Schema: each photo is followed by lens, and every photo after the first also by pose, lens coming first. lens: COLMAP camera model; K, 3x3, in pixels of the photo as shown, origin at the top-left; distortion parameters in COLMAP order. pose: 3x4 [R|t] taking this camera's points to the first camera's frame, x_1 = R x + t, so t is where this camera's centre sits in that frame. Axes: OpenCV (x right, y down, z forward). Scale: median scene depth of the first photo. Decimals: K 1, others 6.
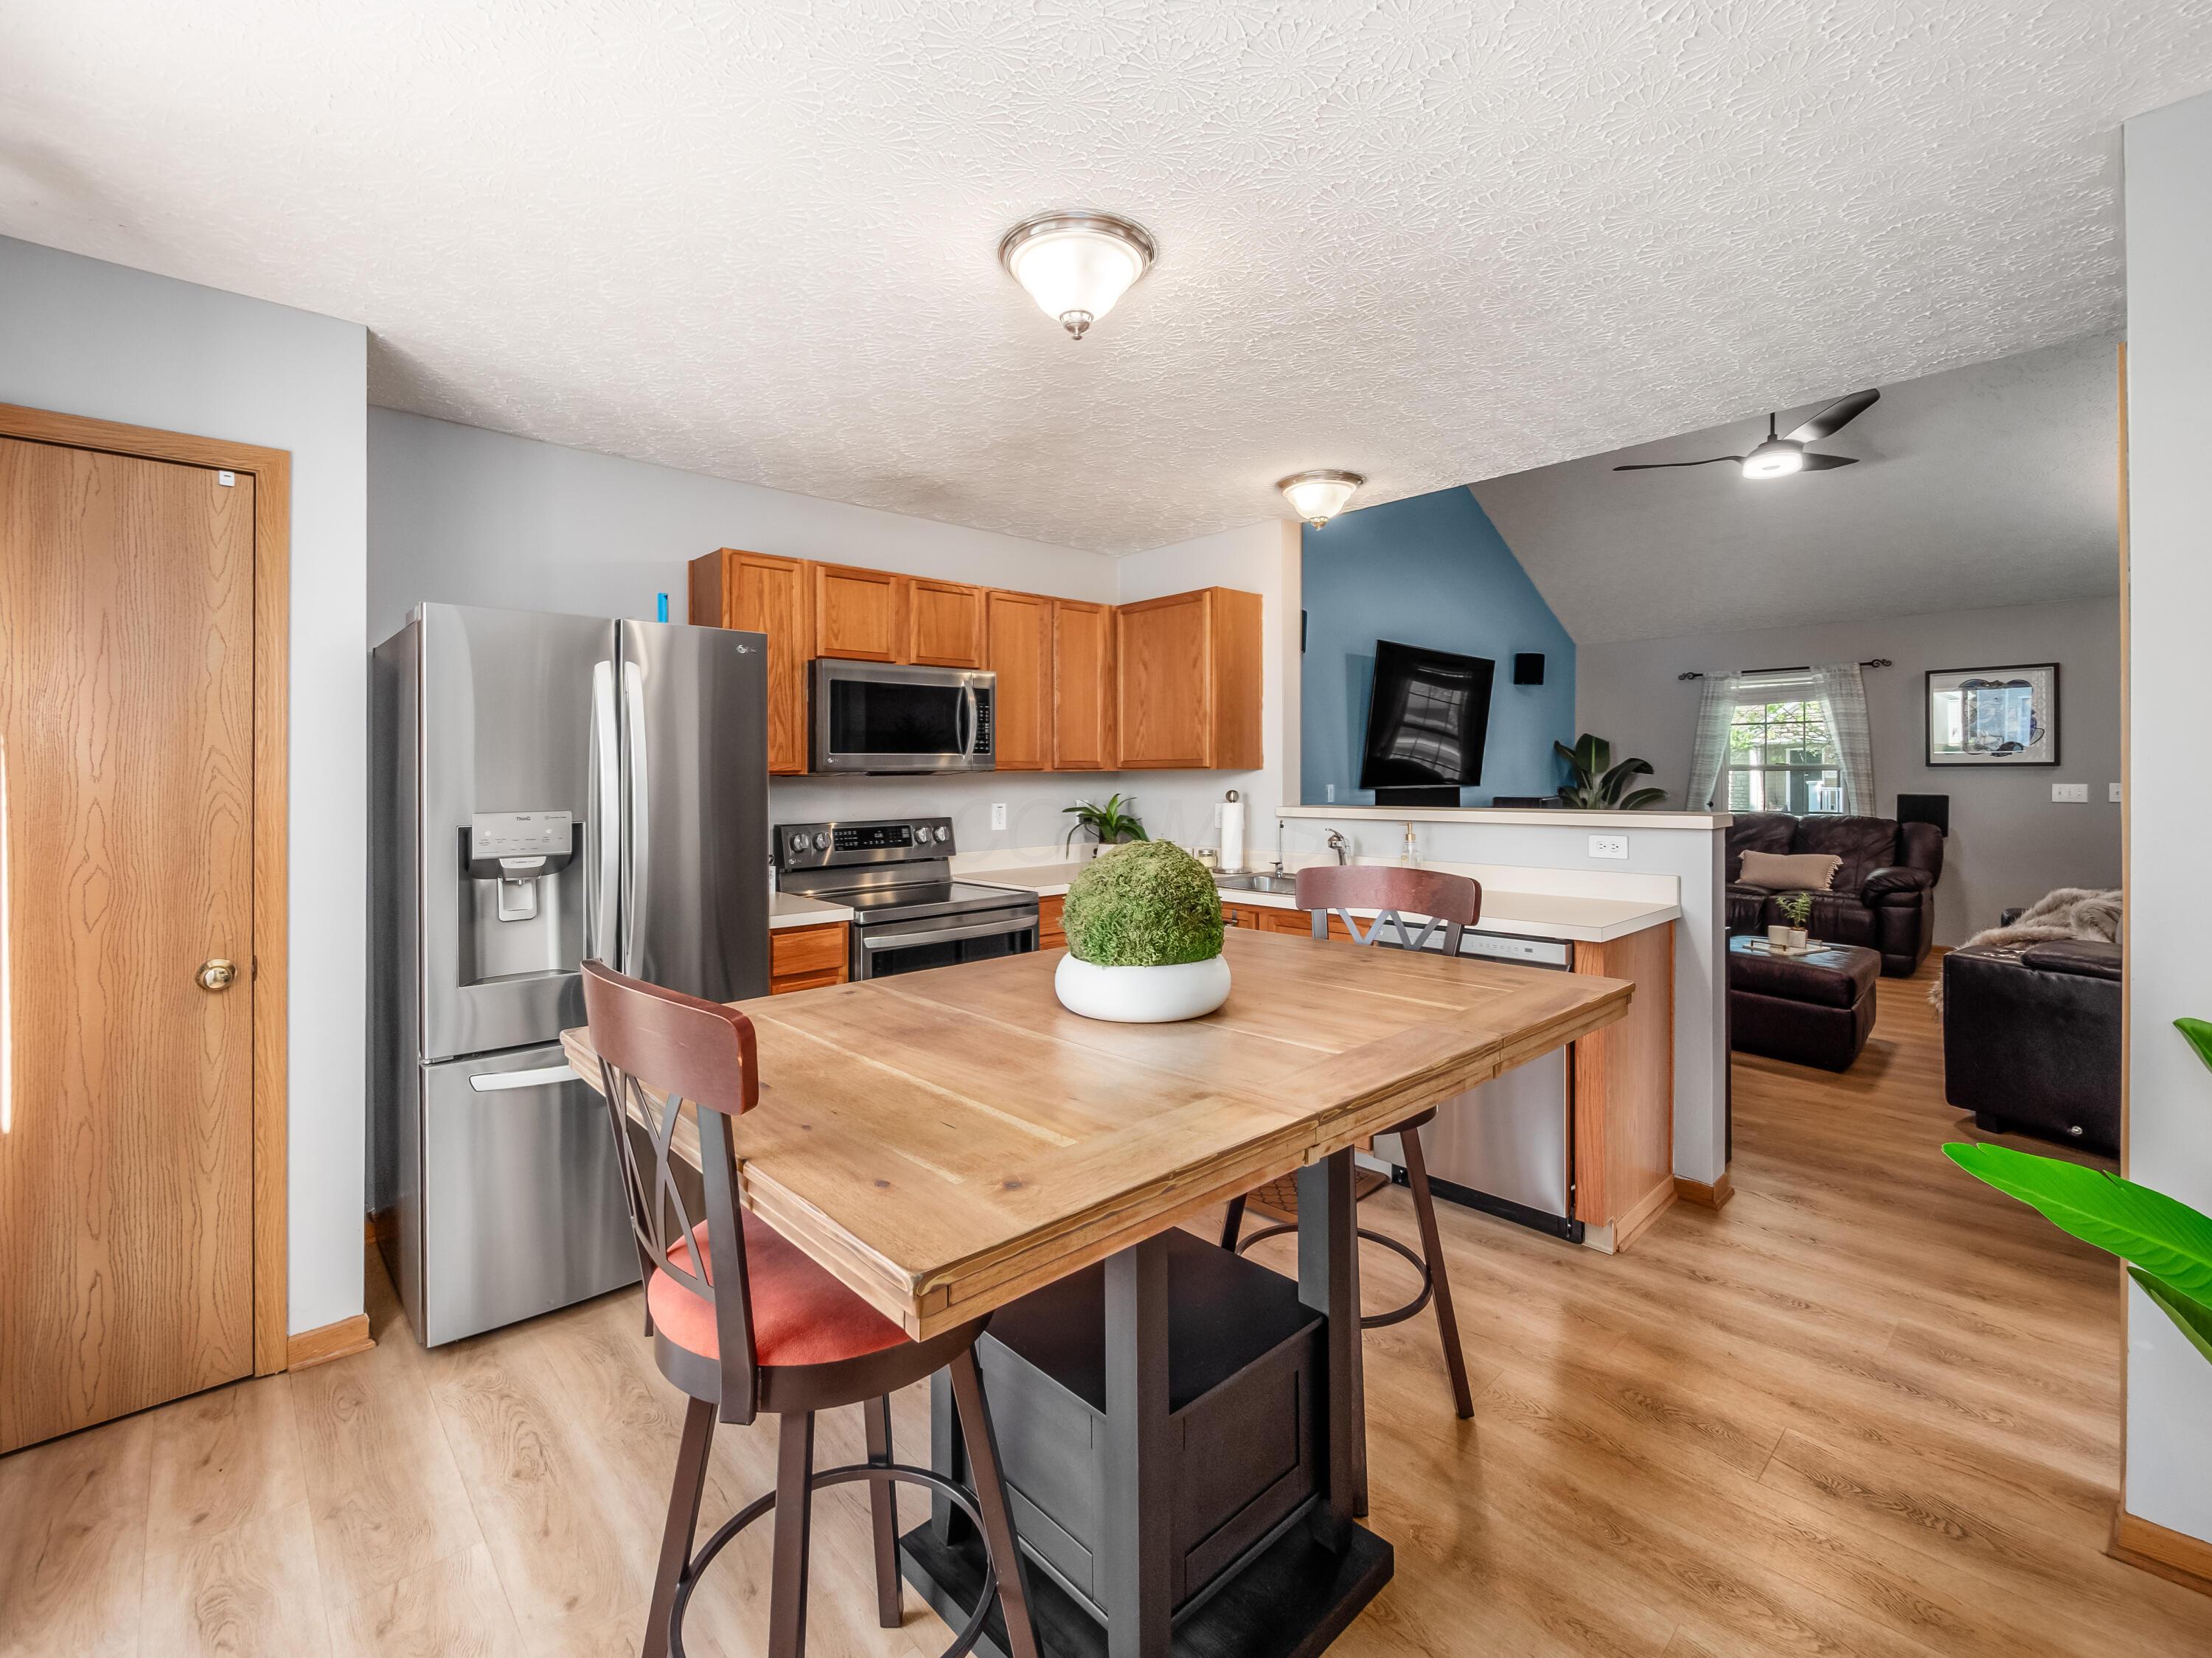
lens RADIAL K [[960.9, 0, 1122.7], [0, 960.9, 780.4], [0, 0, 1]] dist [-0.004313, 0.001647]
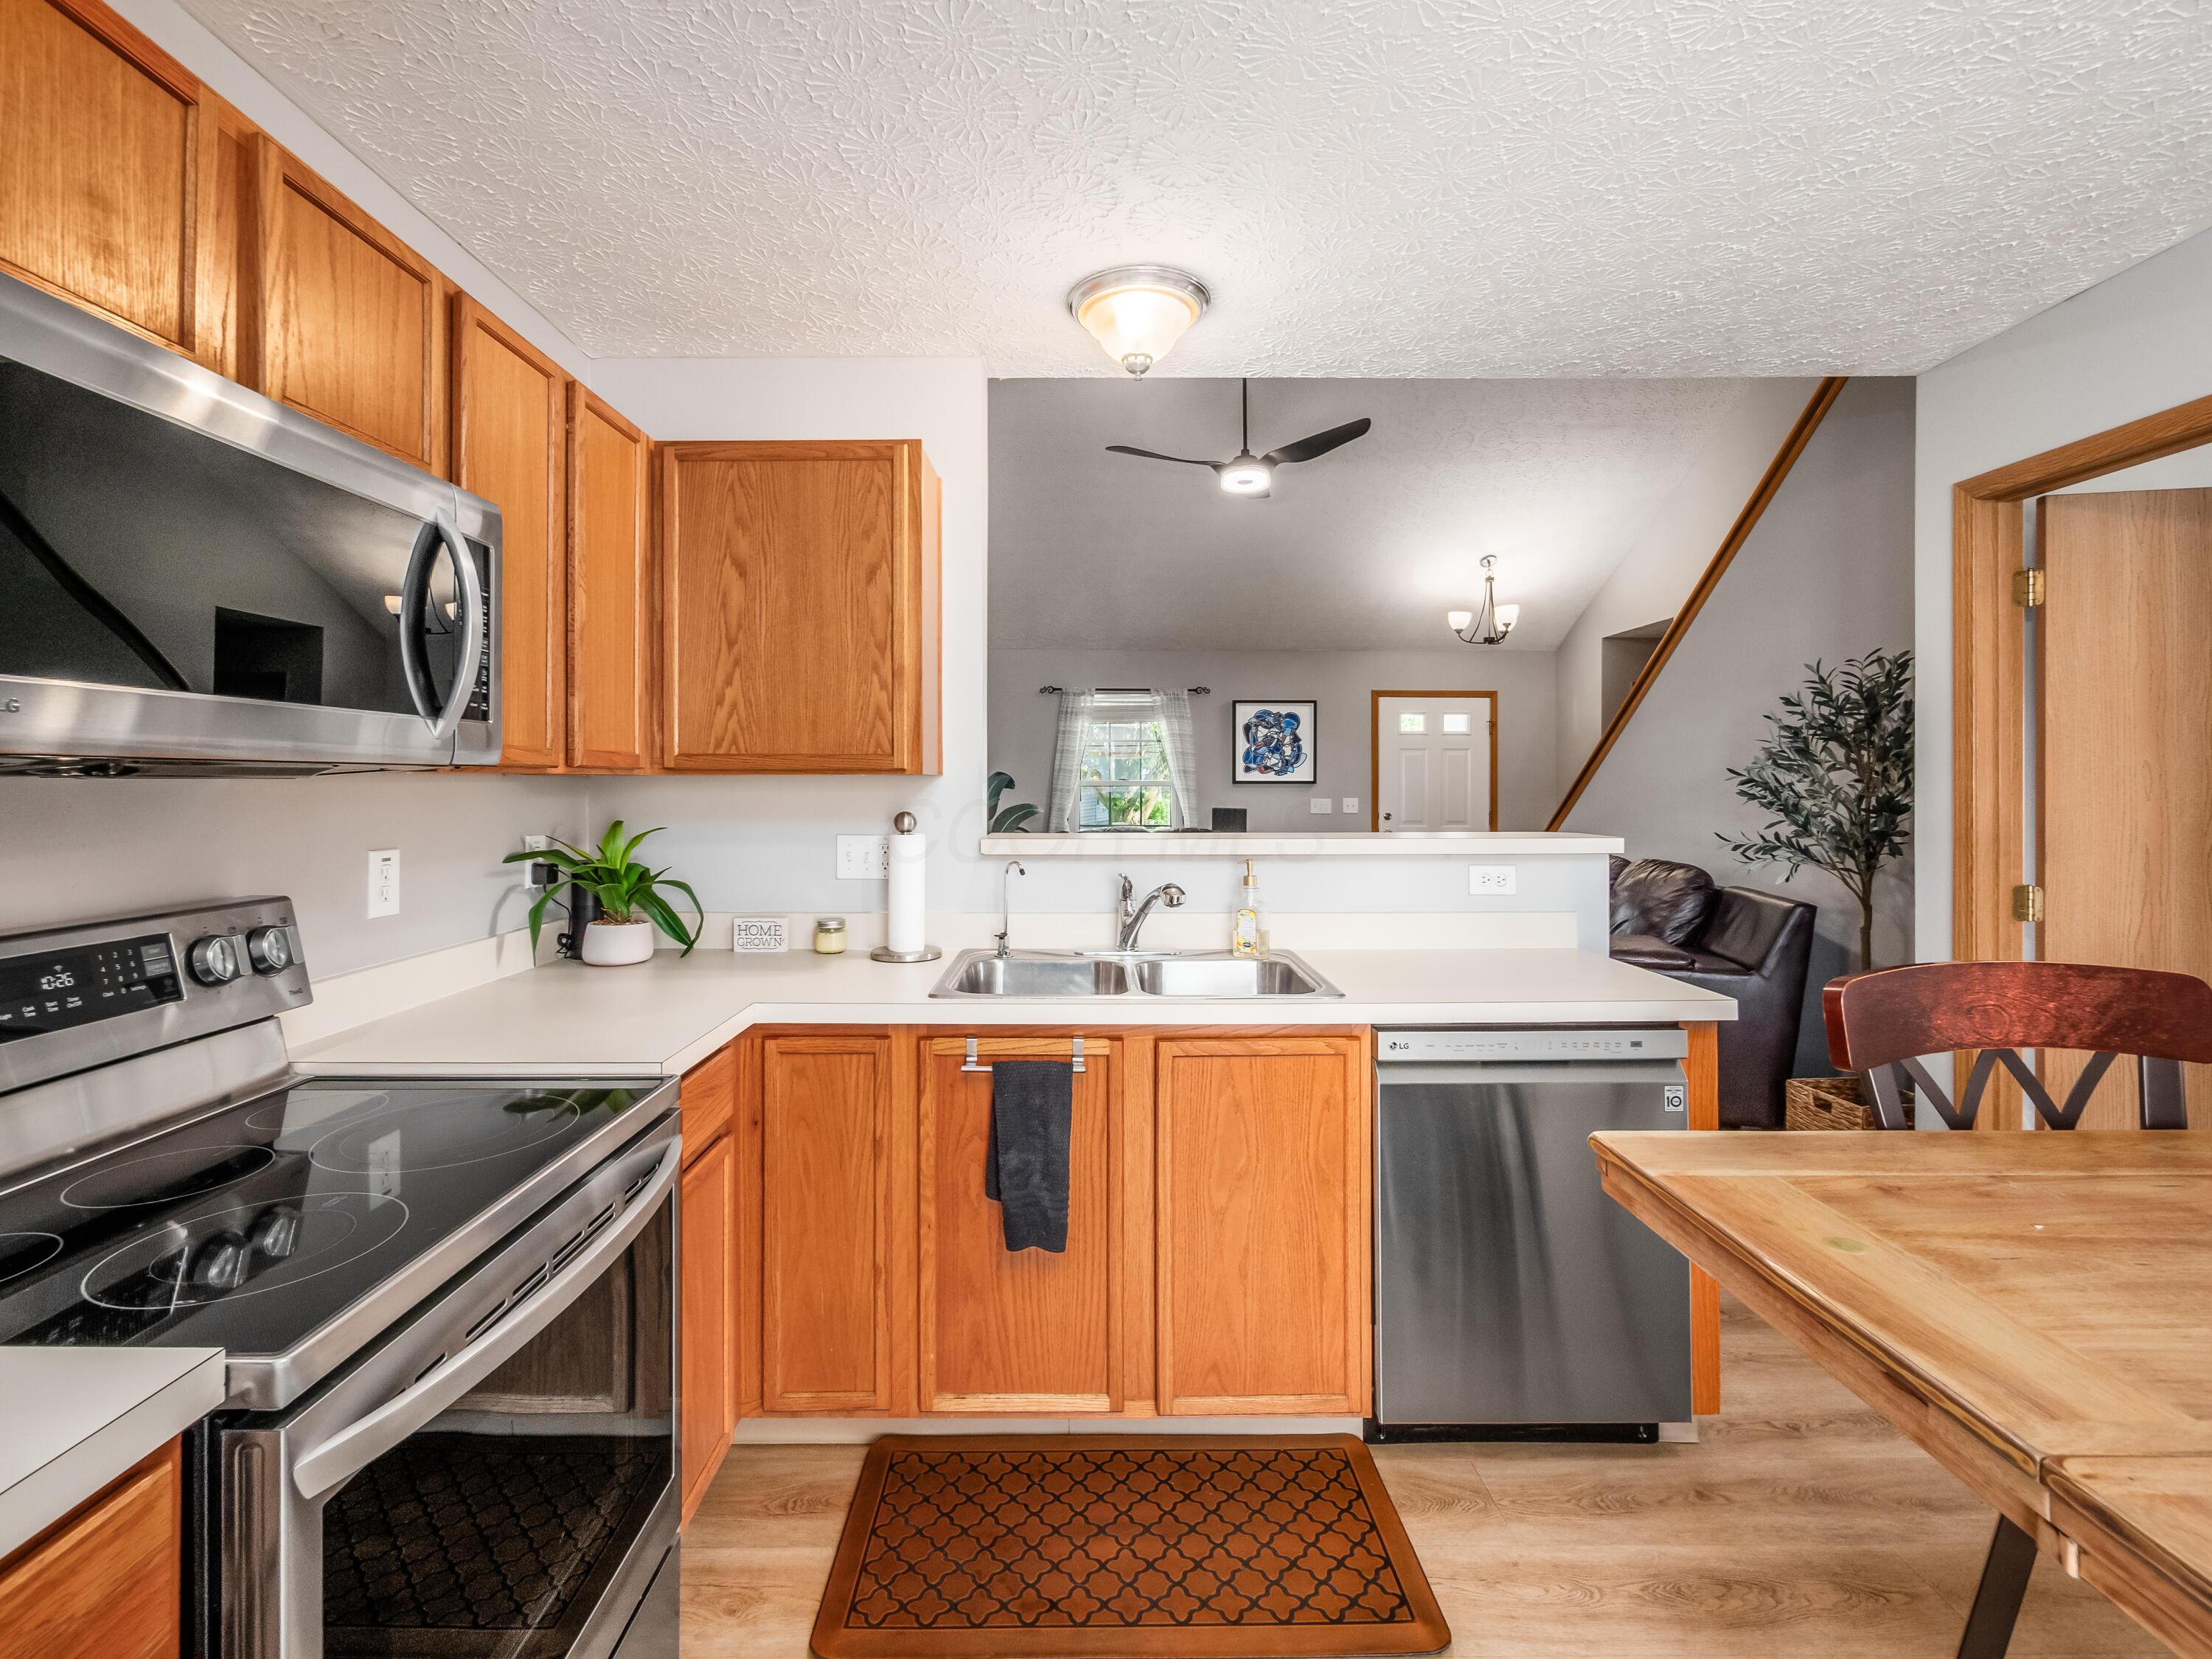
lens RADIAL K [[984.0, 0, 1070.2], [0, 984.0, 782.2], [0, 0, 1]] dist [-0.005840, 0.000309]
pose [[0.685782, 0.010881, 0.727725, -0.165881], [-0.001247, 0.999904, -0.013776, 0.000384], [-0.727806, 0.008540, 0.685730, 0.368679]]
